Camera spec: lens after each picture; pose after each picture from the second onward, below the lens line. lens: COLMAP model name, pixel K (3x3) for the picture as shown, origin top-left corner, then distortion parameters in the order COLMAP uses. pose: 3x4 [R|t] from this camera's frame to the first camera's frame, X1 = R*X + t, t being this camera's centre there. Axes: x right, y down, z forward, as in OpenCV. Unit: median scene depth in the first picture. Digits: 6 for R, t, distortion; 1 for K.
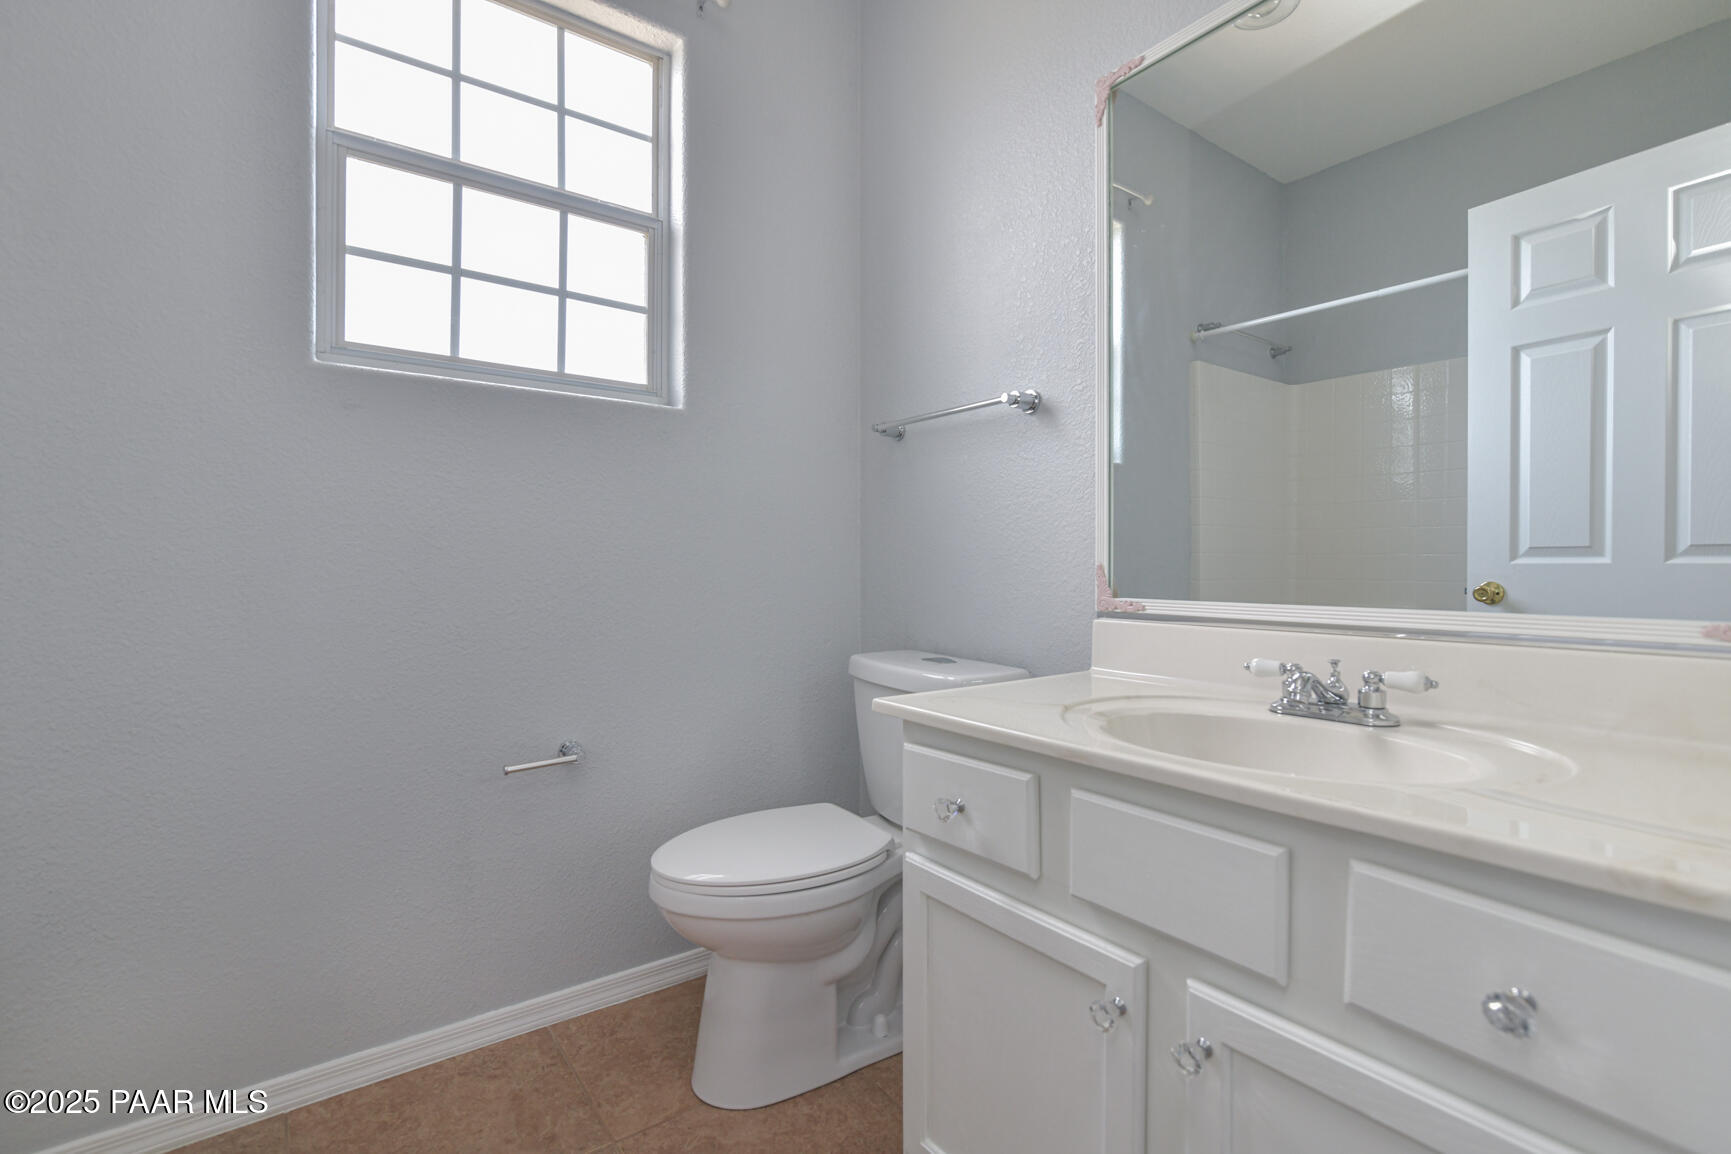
lens RADIAL K [[786.8, 0, 853.5], [0, 786.8, 573.9], [0, 0, 1]] dist [-0.012374, 0.002011]
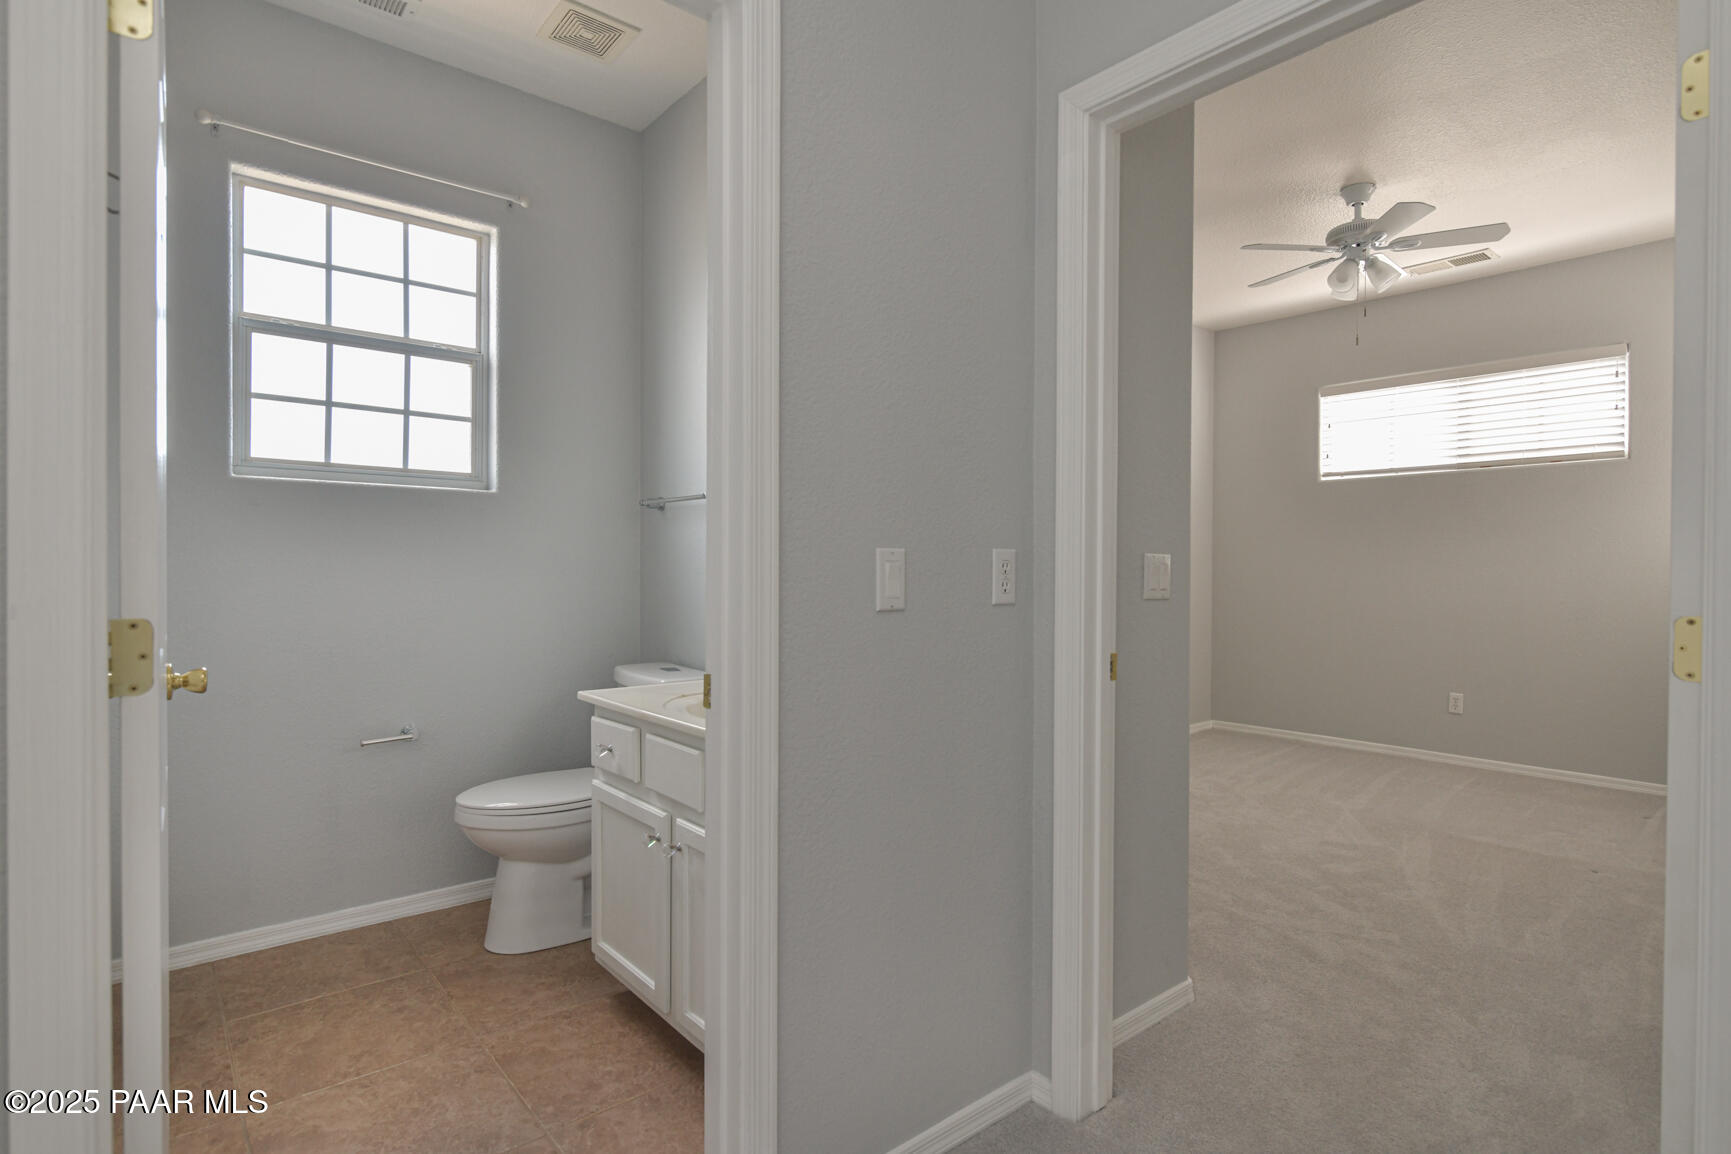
lens RADIAL K [[884.2, 0, 858.6], [0, 884.2, 578.3], [0, 0, 1]] dist [0.001567, -0.007326]
pose [[0.997935, 0.005631, 0.063978, 0.374874], [-0.005968, 0.999969, 0.005085, -0.075602], [-0.063948, -0.005457, 0.997938, -0.708956]]
